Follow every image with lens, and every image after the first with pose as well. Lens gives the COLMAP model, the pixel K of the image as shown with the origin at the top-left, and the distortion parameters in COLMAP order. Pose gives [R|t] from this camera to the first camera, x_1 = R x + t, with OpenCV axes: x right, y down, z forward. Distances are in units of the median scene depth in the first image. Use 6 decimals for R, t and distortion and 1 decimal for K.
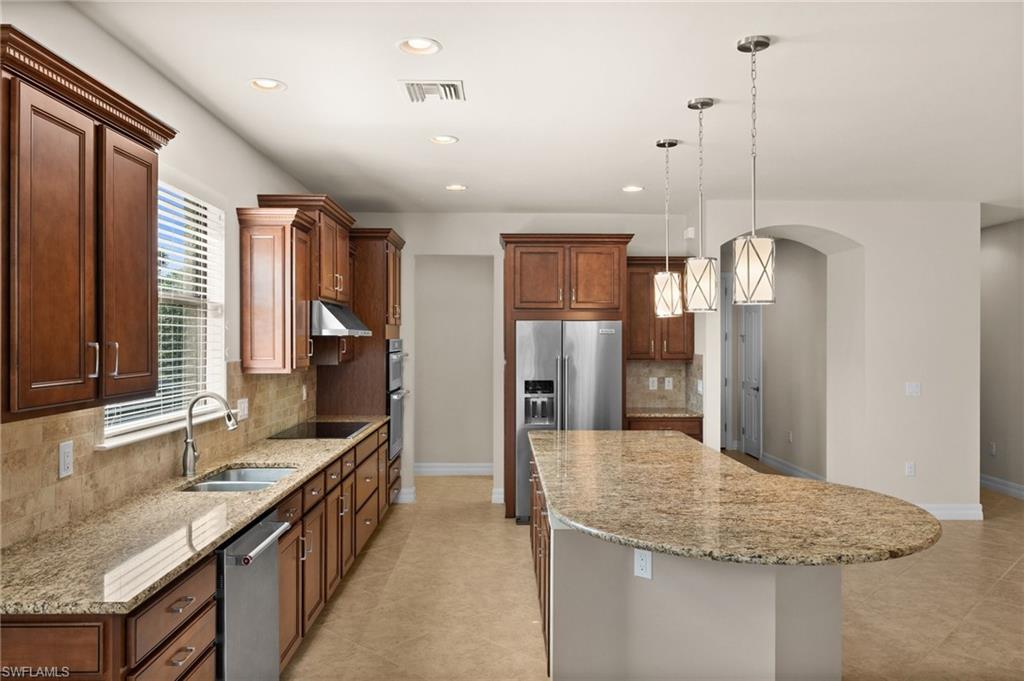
lens RADIAL K [[736.5, 0, 510.2], [0, 736.5, 339.3], [0, 0, 1]] dist [0.008276, -0.000561]
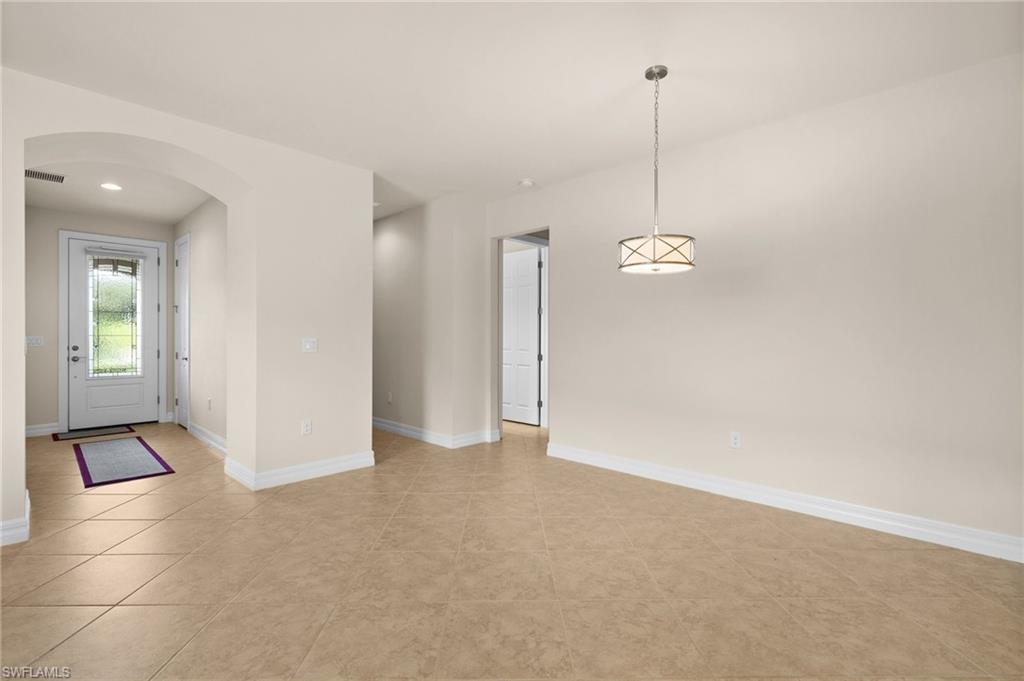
lens RADIAL K [[461.2, 0, 509.7], [0, 461.2, 338.8], [0, 0, 1]] dist [-0.000531, -0.000025]
pose [[0.705508, -0.001105, 0.708701, 0.301683], [-0.001995, 0.999992, 0.003545, 0.056786], [-0.708699, -0.003915, 0.705500, 0.385680]]
